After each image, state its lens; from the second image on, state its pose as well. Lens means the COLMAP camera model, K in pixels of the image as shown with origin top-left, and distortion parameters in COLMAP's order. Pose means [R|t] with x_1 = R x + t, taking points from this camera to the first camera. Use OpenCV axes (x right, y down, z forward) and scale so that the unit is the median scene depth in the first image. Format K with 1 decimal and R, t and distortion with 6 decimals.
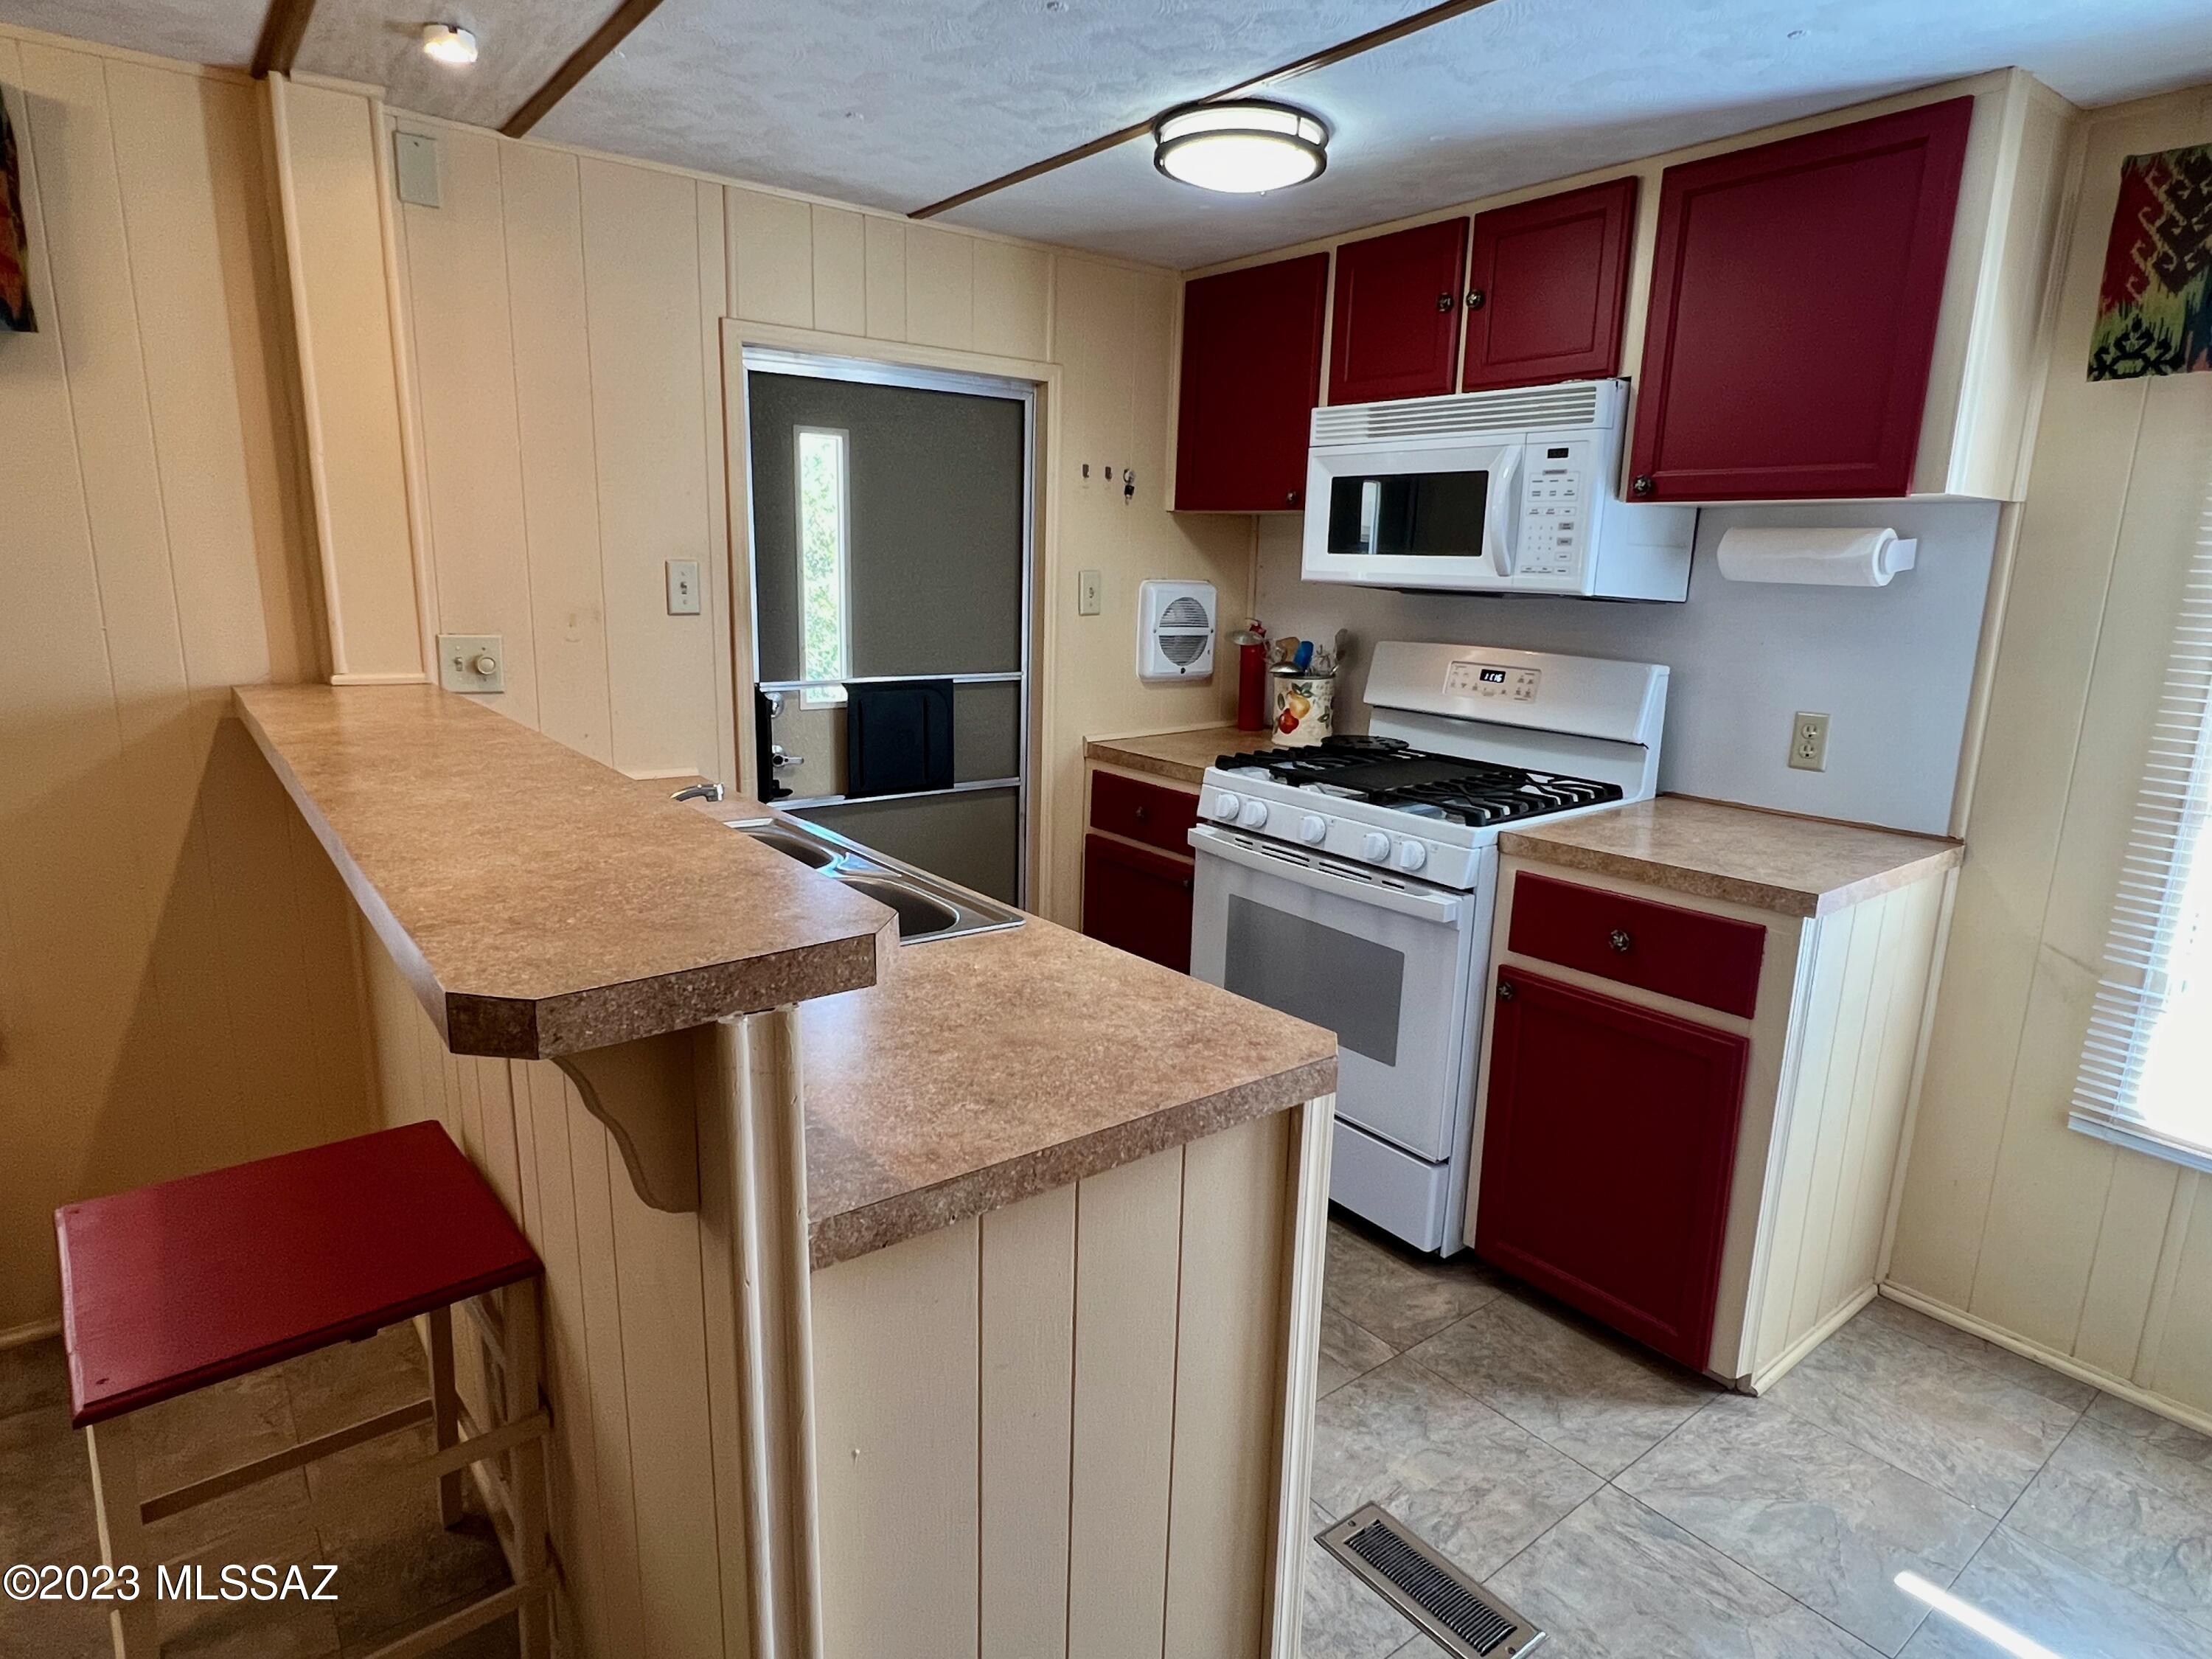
lens RADIAL K [[1235.9, 0, 1103.7], [0, 1235.9, 839.0], [0, 0, 1]] dist [-0.003080, 0.001084]
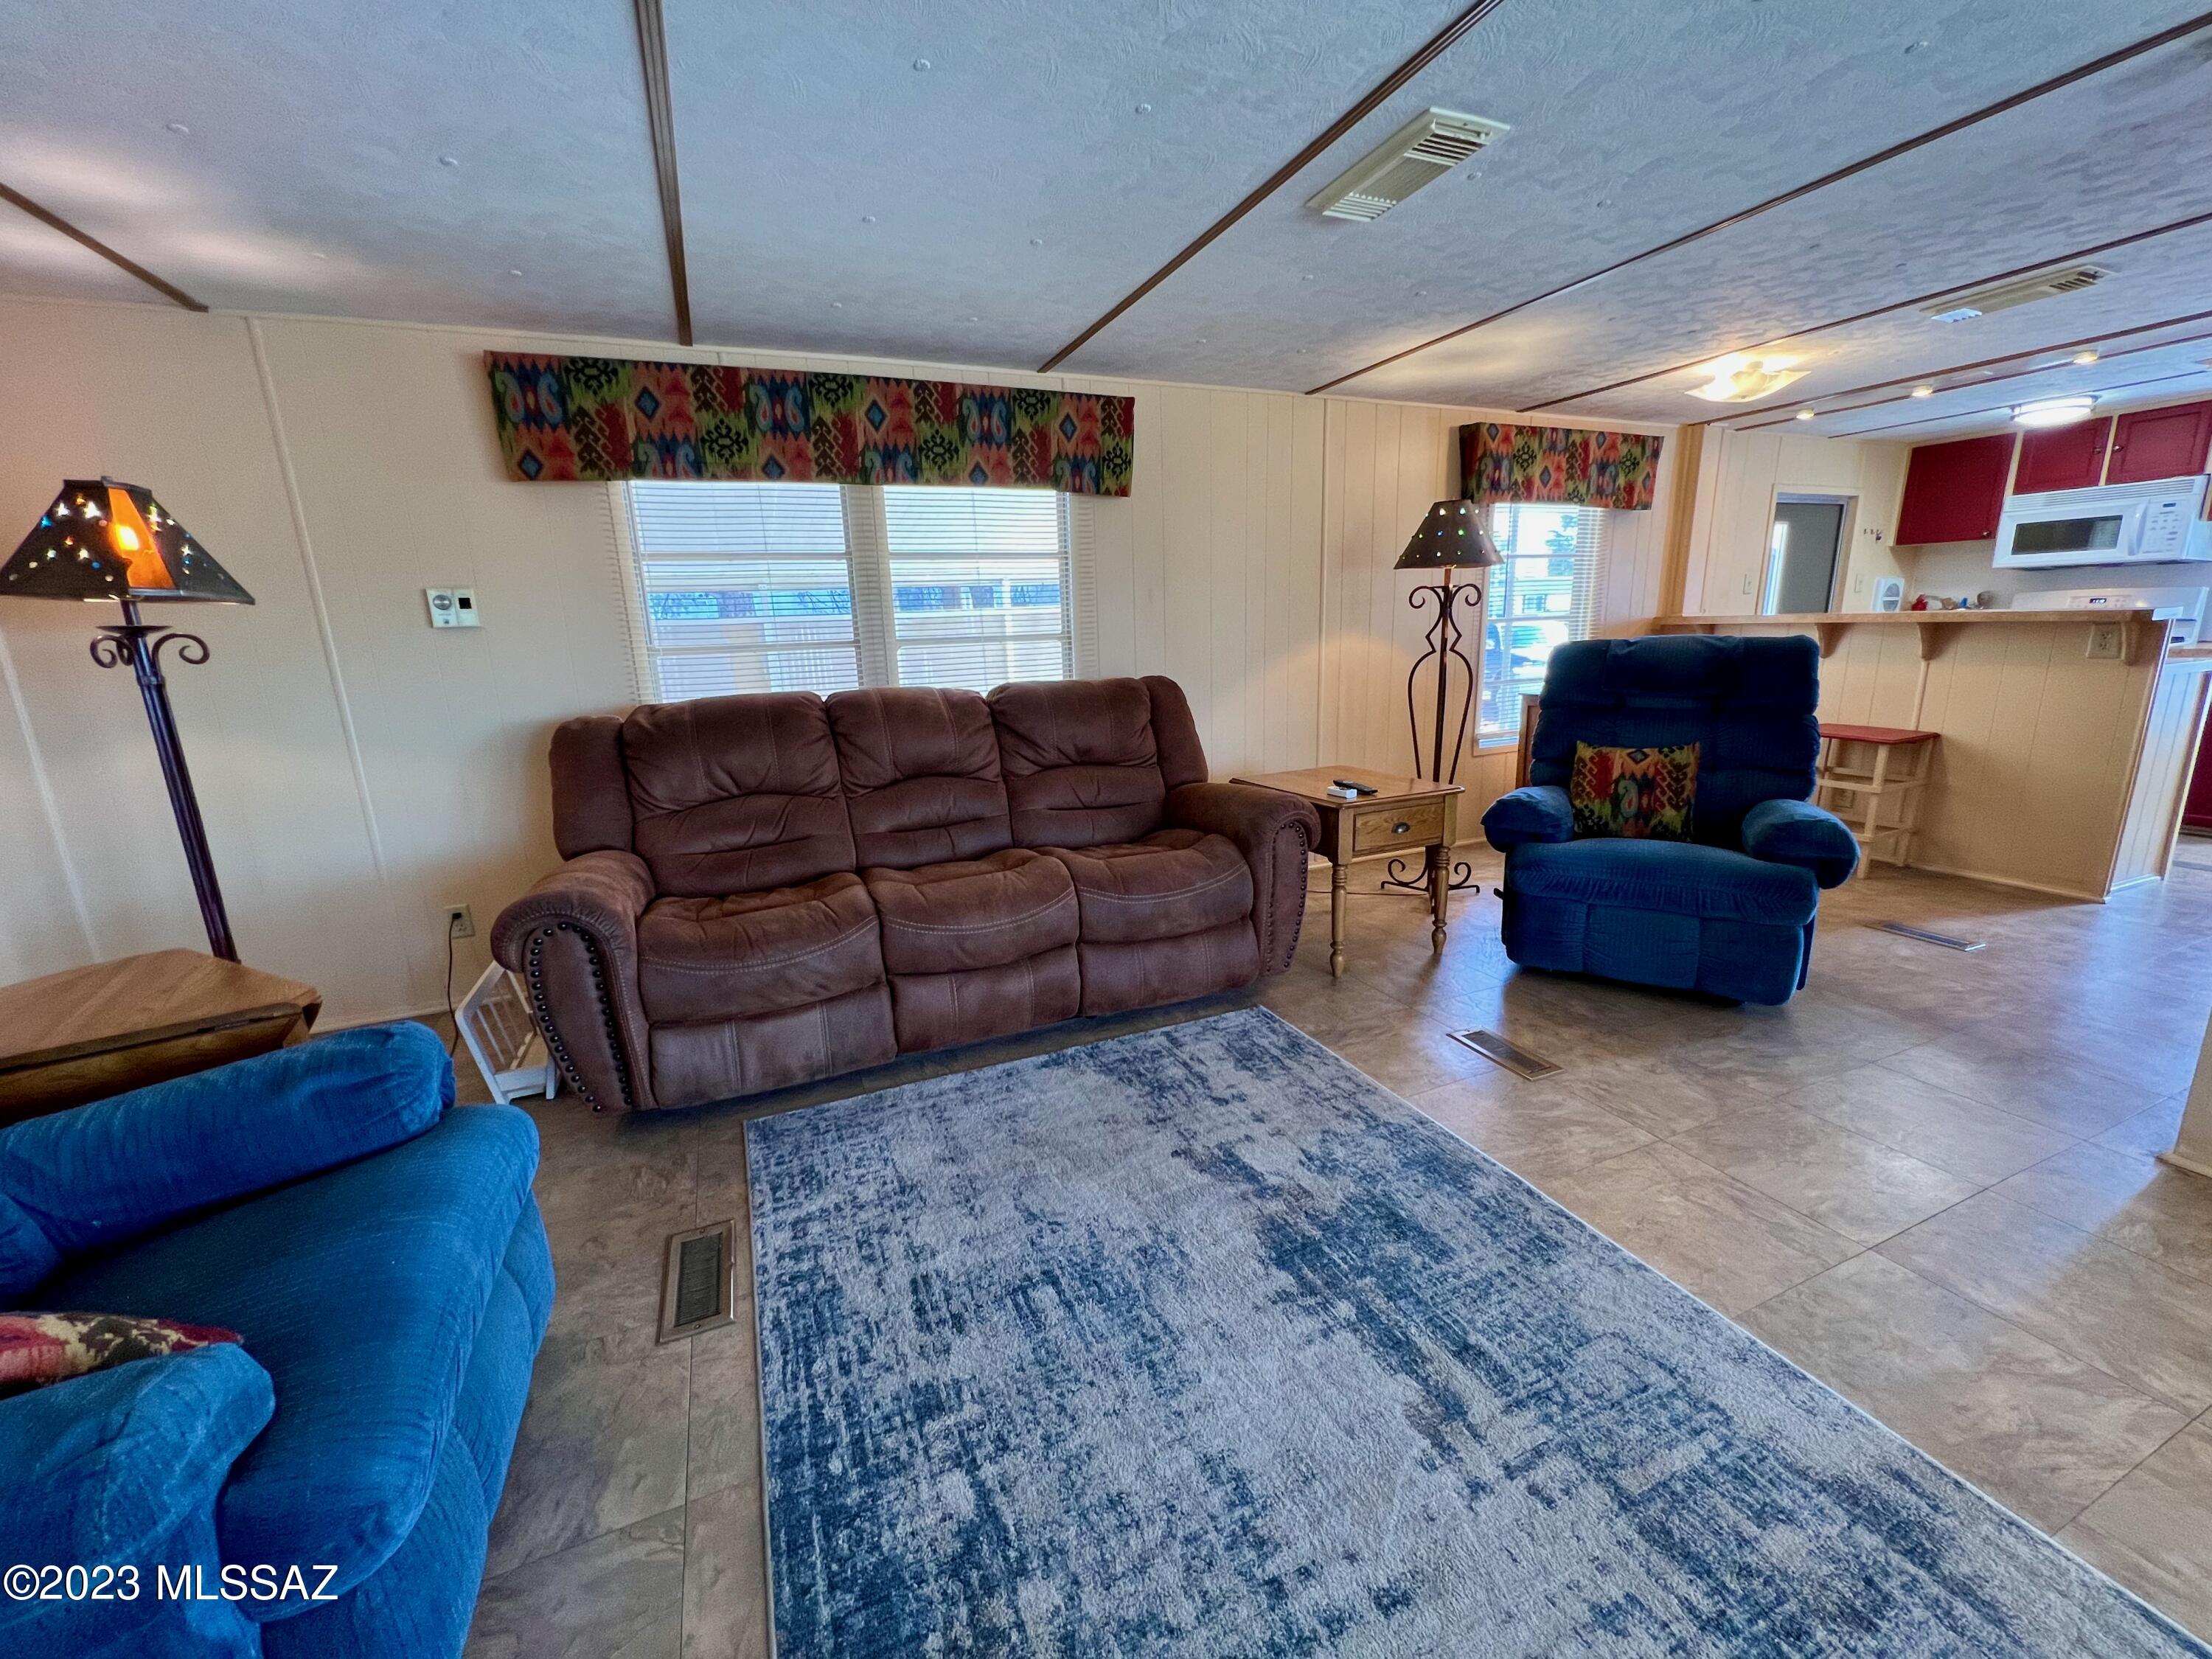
lens RADIAL K [[891.4, 0, 1106.0], [0, 891.4, 829.5], [0, 0, 1]] dist [0.001624, 0.000104]
pose [[0.963725, 0.005190, -0.266848, -1.179631], [-0.004078, 0.999981, 0.004719, 0.341495], [0.266867, -0.003460, 0.963727, -1.302055]]
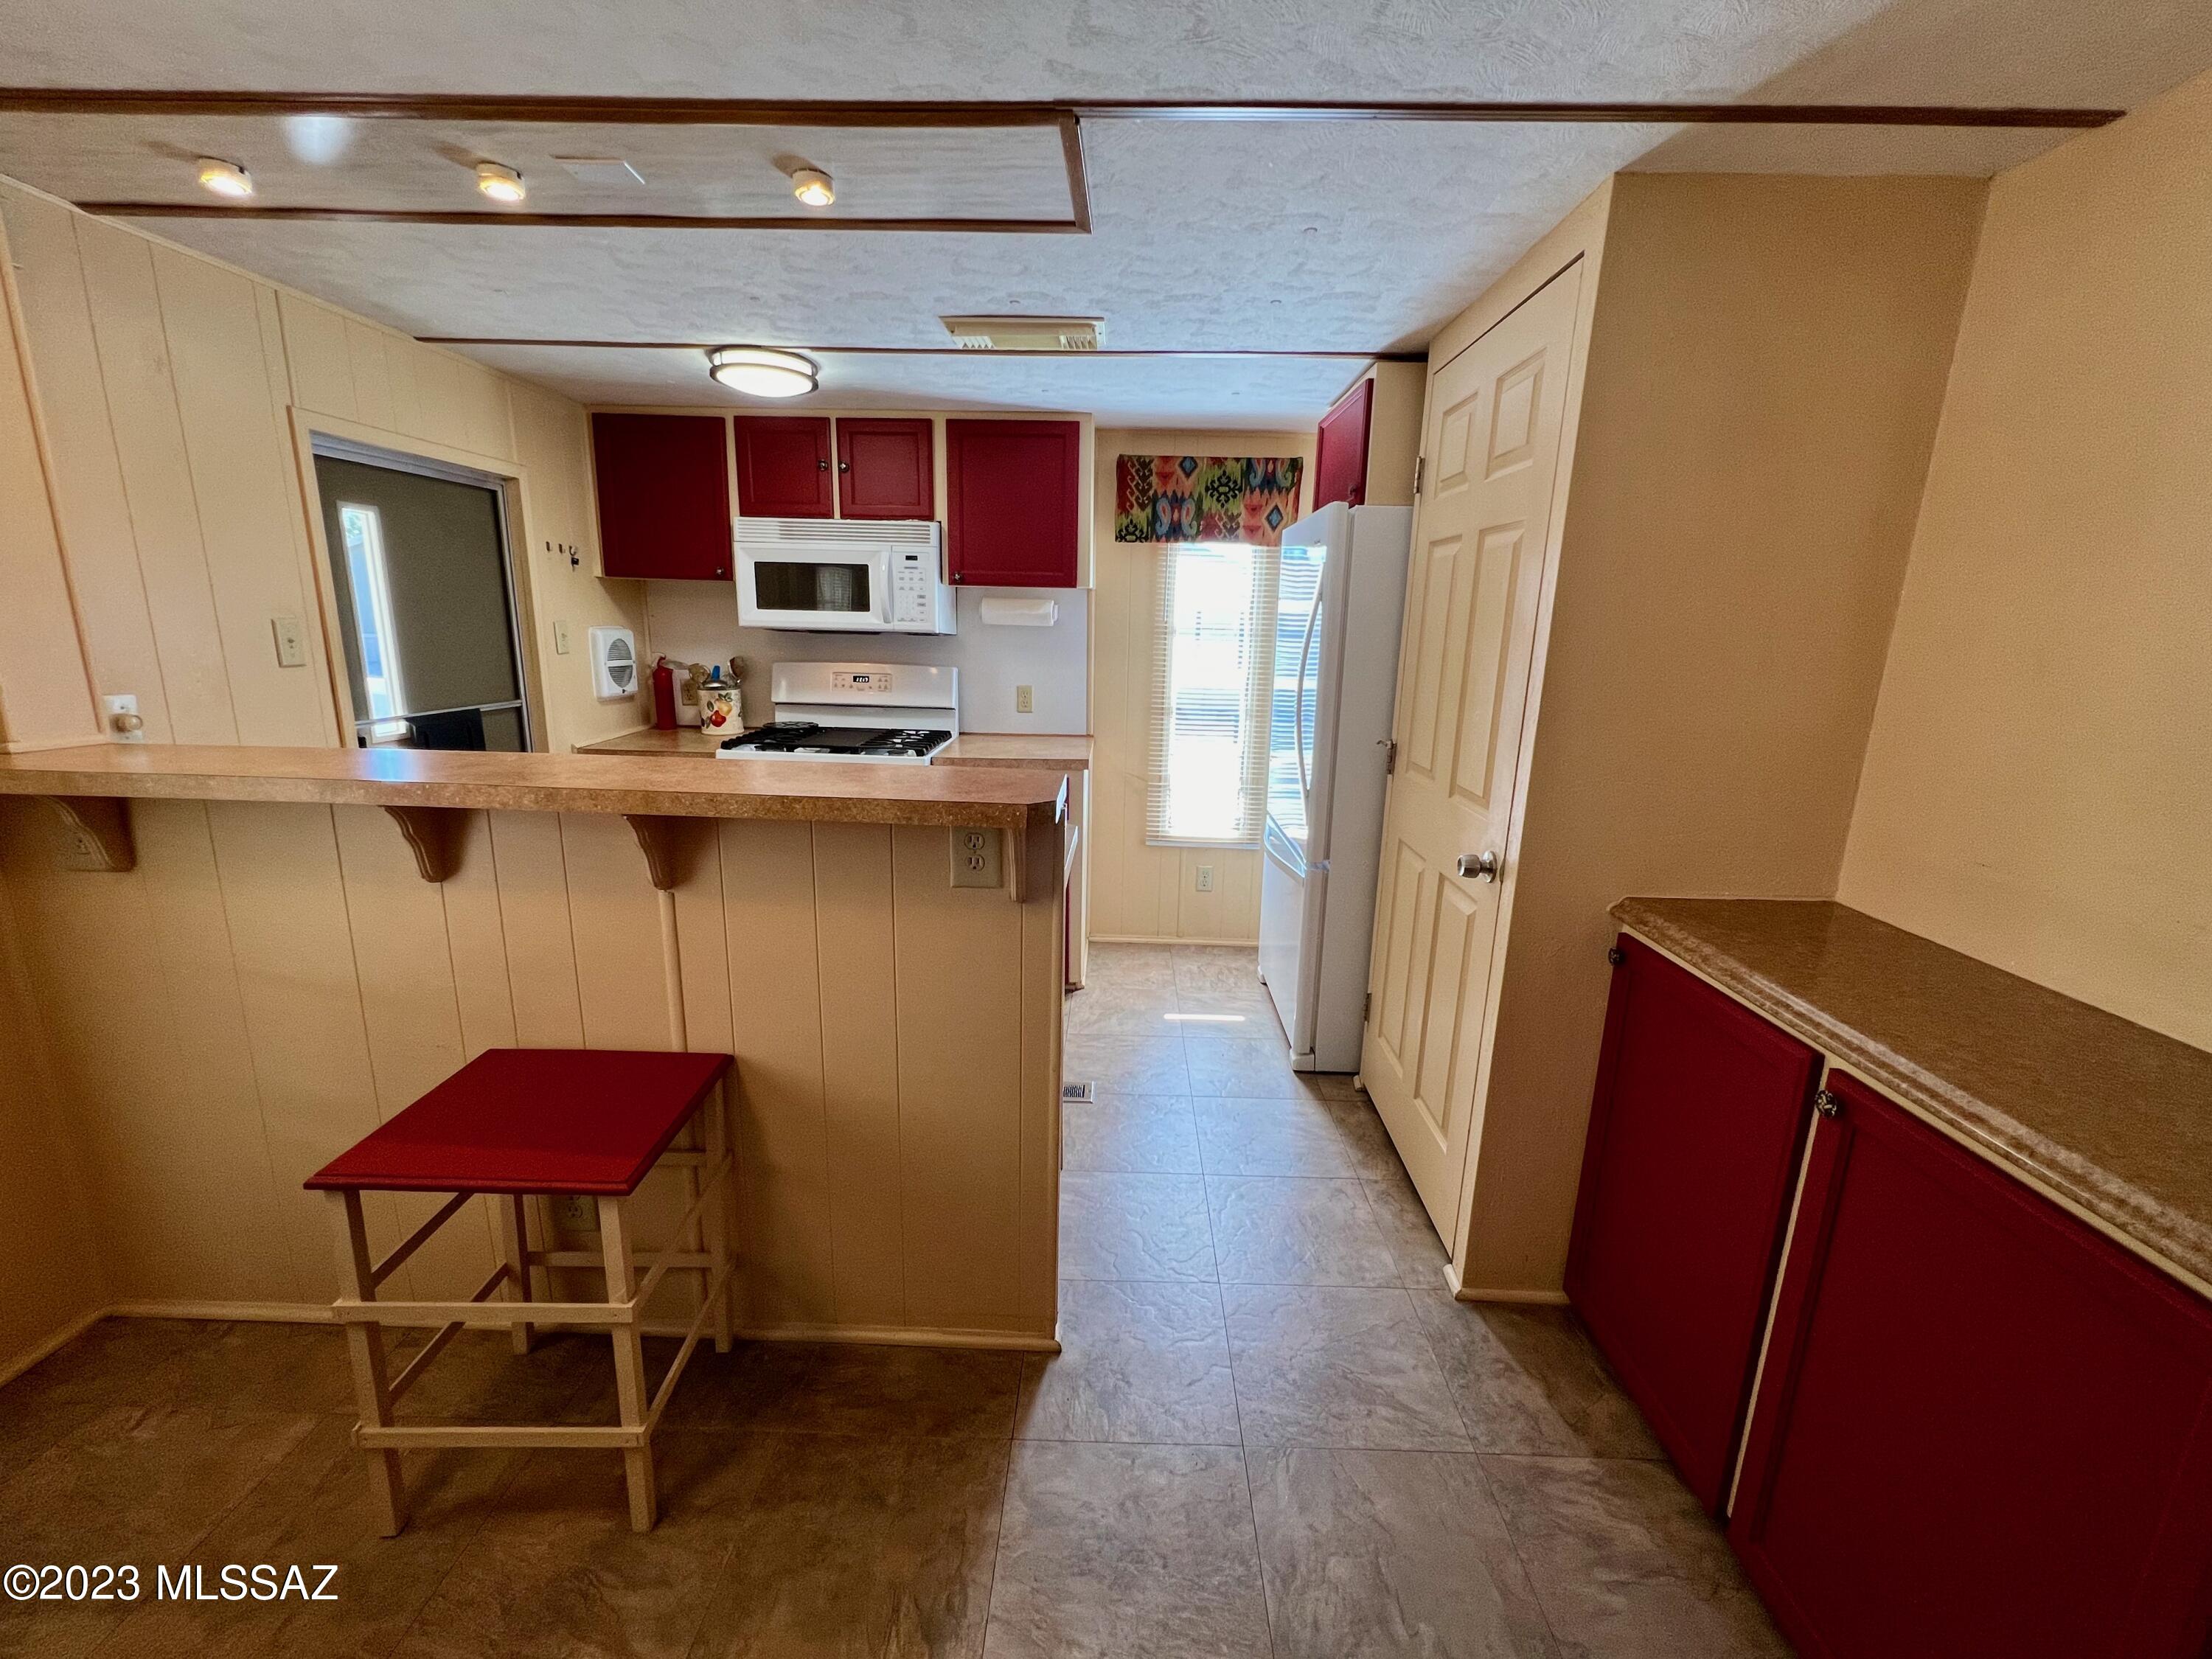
lens RADIAL K [[891.4, 0, 1106.0], [0, 891.4, 829.5], [0, 0, 1]] dist [0.001624, 0.000104]
pose [[0.635534, -0.187011, 0.749081, -0.498946], [0.164590, 0.980736, 0.105203, 0.002412], [-0.754325, 0.056431, 0.654071, -0.091398]]
